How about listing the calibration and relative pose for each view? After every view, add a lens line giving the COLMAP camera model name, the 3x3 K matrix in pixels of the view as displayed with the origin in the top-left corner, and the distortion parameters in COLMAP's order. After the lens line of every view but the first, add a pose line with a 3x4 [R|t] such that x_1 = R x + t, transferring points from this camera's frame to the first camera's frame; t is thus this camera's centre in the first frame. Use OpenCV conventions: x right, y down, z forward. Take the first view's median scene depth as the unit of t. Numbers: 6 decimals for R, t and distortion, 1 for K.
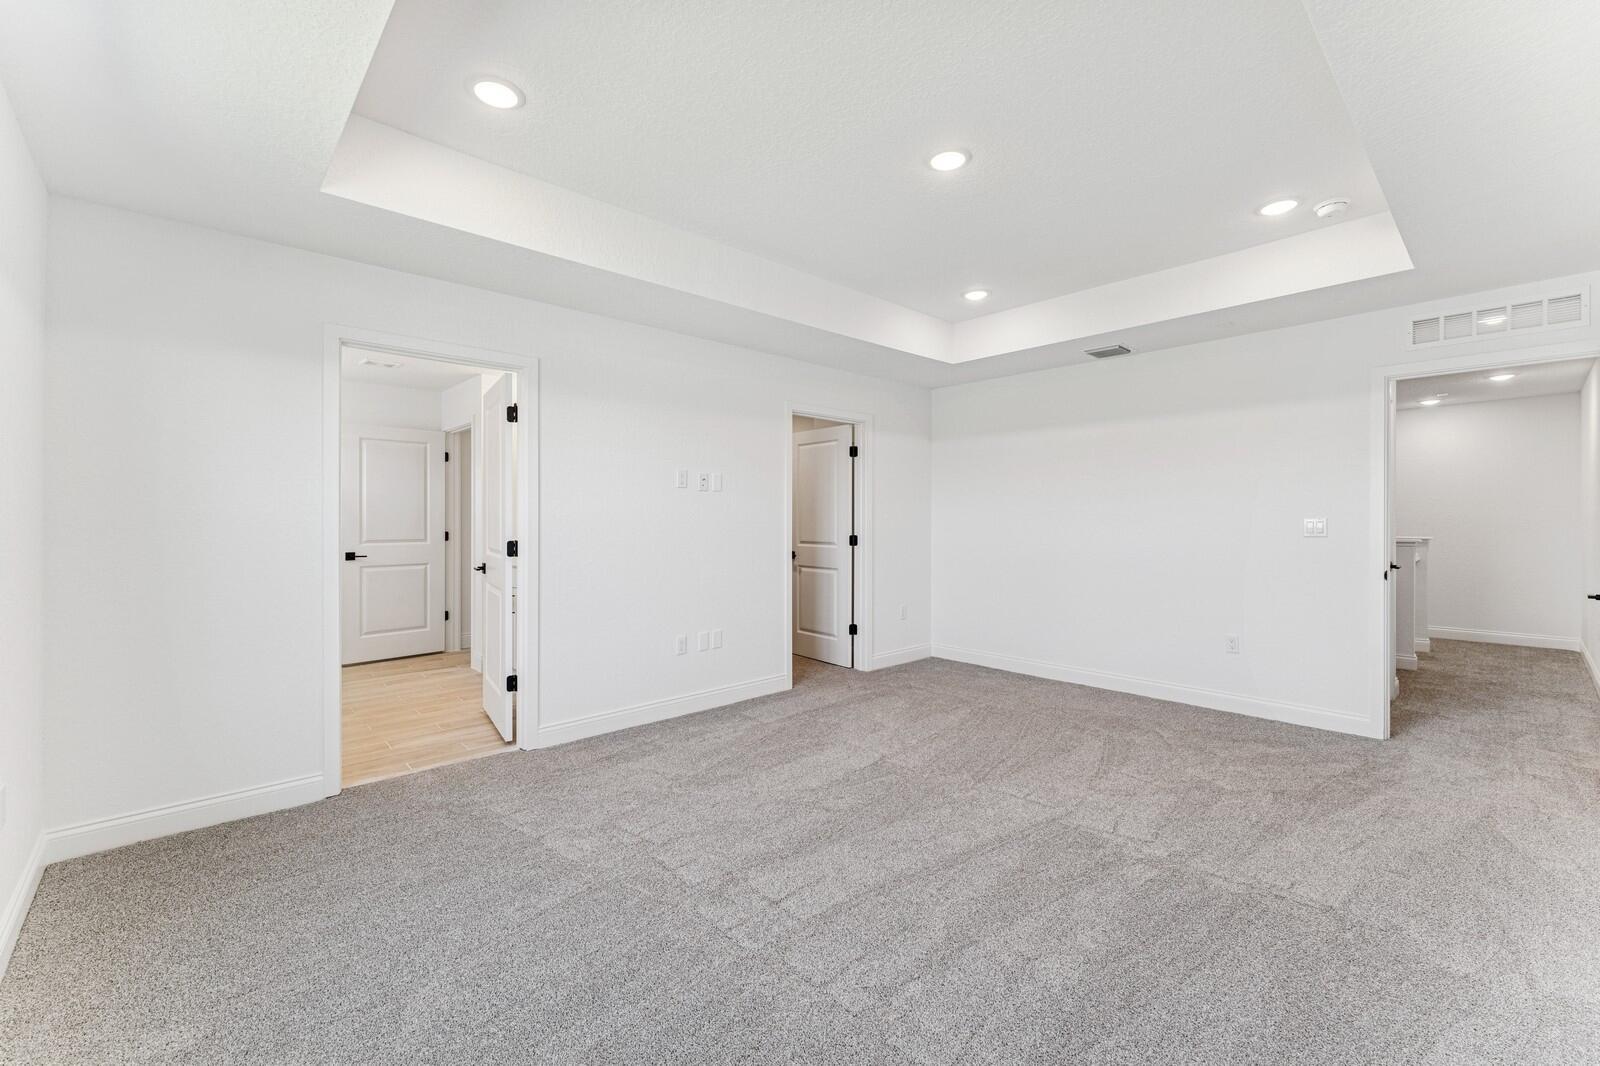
lens RADIAL K [[652.9, 0, 806.8], [0, 652.9, 523.9], [0, 0, 1]] dist [0.004984, -0.000889]
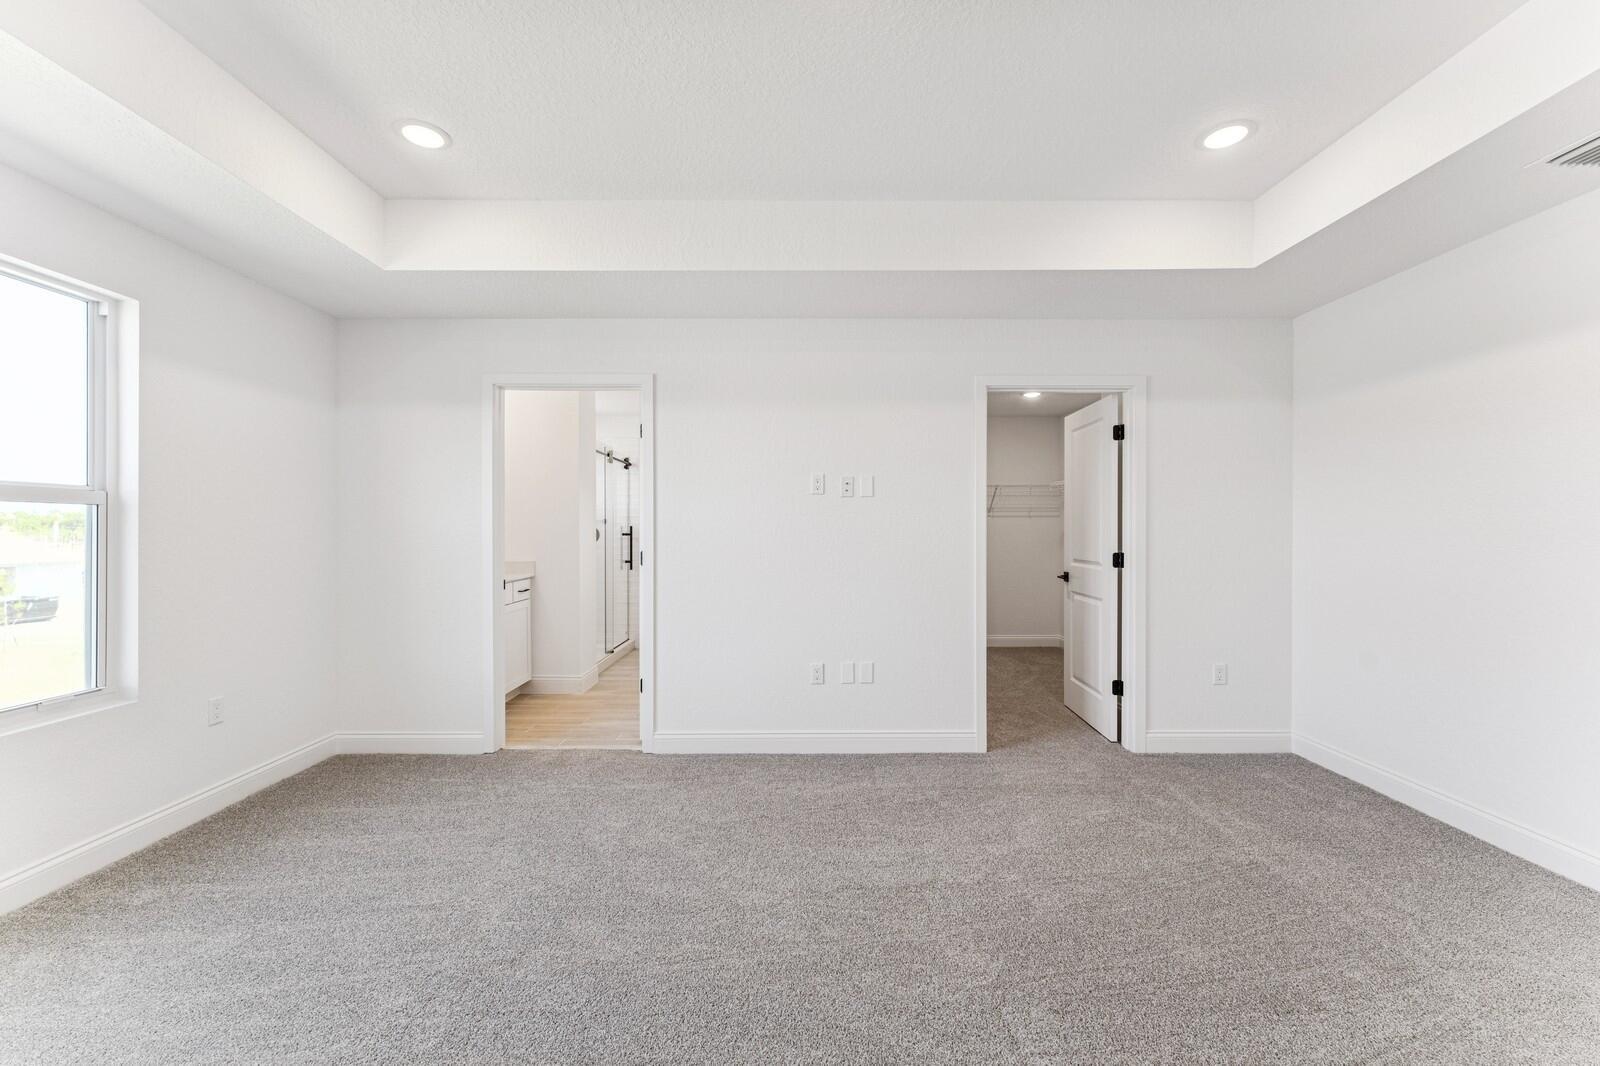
lens RADIAL K [[652.9, 0, 791.6], [0, 652.9, 538.1], [0, 0, 1]] dist [0.004984, -0.000889]
pose [[0.738910, 0.007861, -0.673758, 0.286488], [-0.003582, 0.999964, 0.007738, -0.002598], [0.673795, -0.003304, 0.738911, 0.251730]]
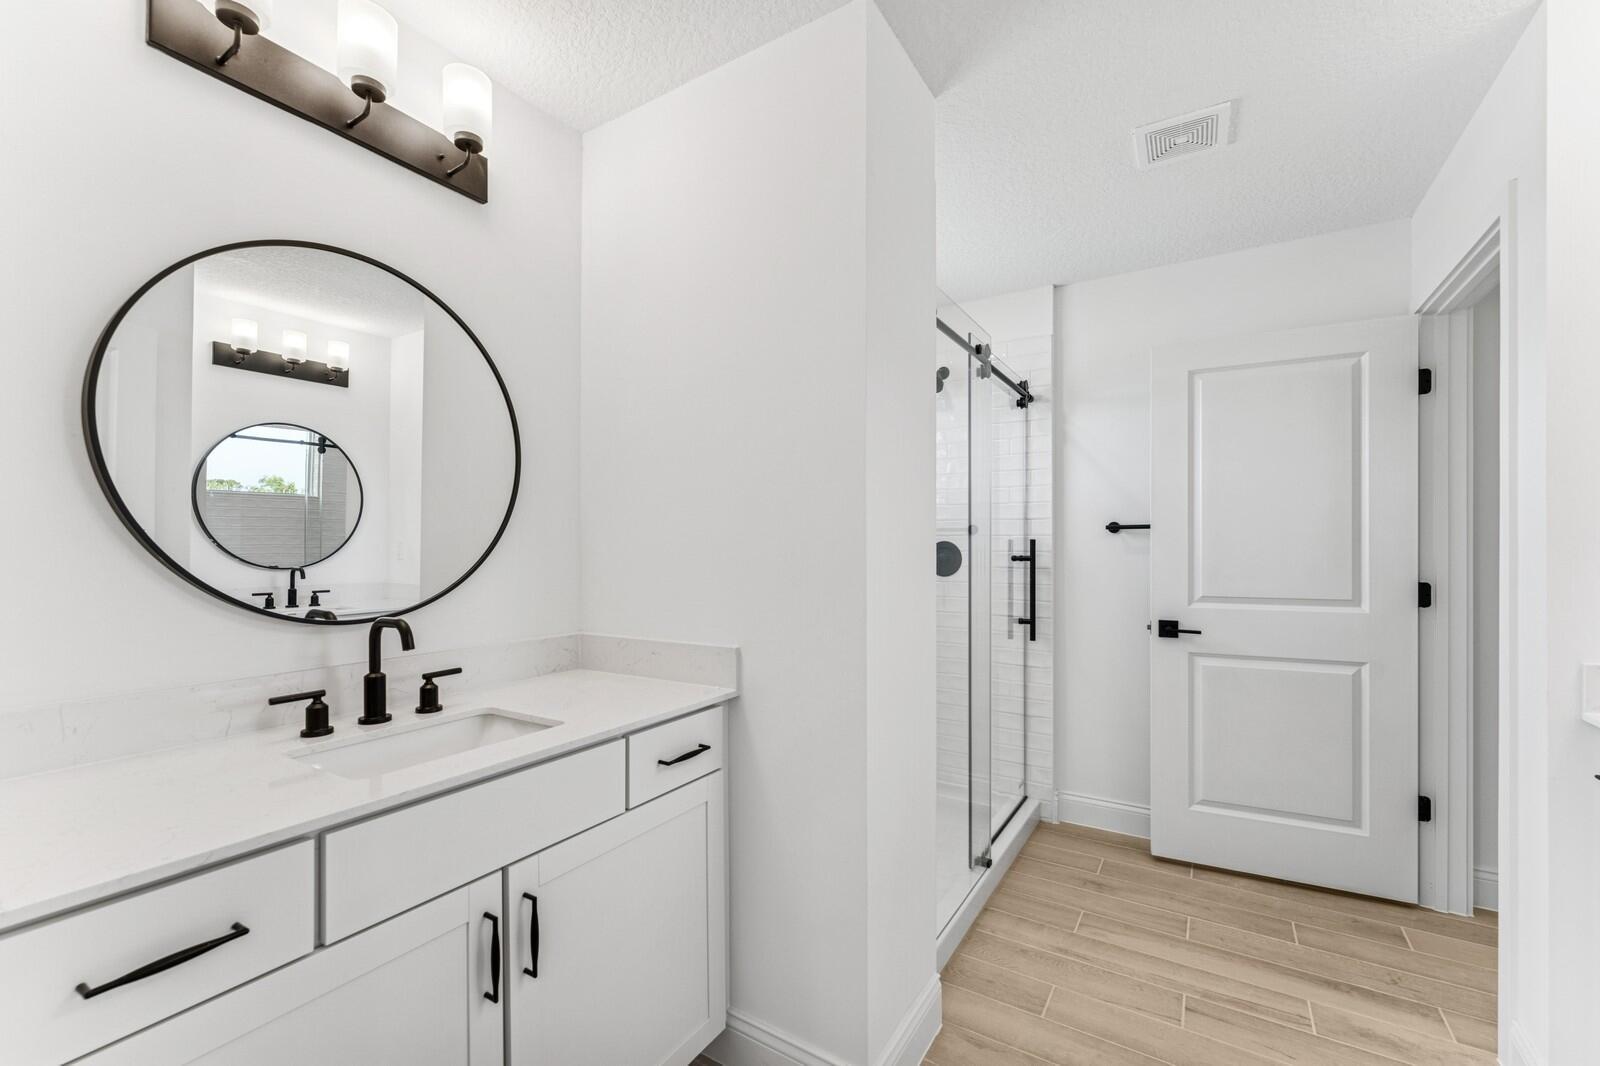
lens RADIAL K [[652.9, 0, 795.8], [0, 652.9, 546.2], [0, 0, 1]] dist [0.004984, -0.000889]
pose [[0.263712, -0.001381, -0.964600, -0.332671], [-0.003699, 0.999990, -0.002443, -0.007810], [0.964594, 0.004213, 0.263705, 0.649186]]
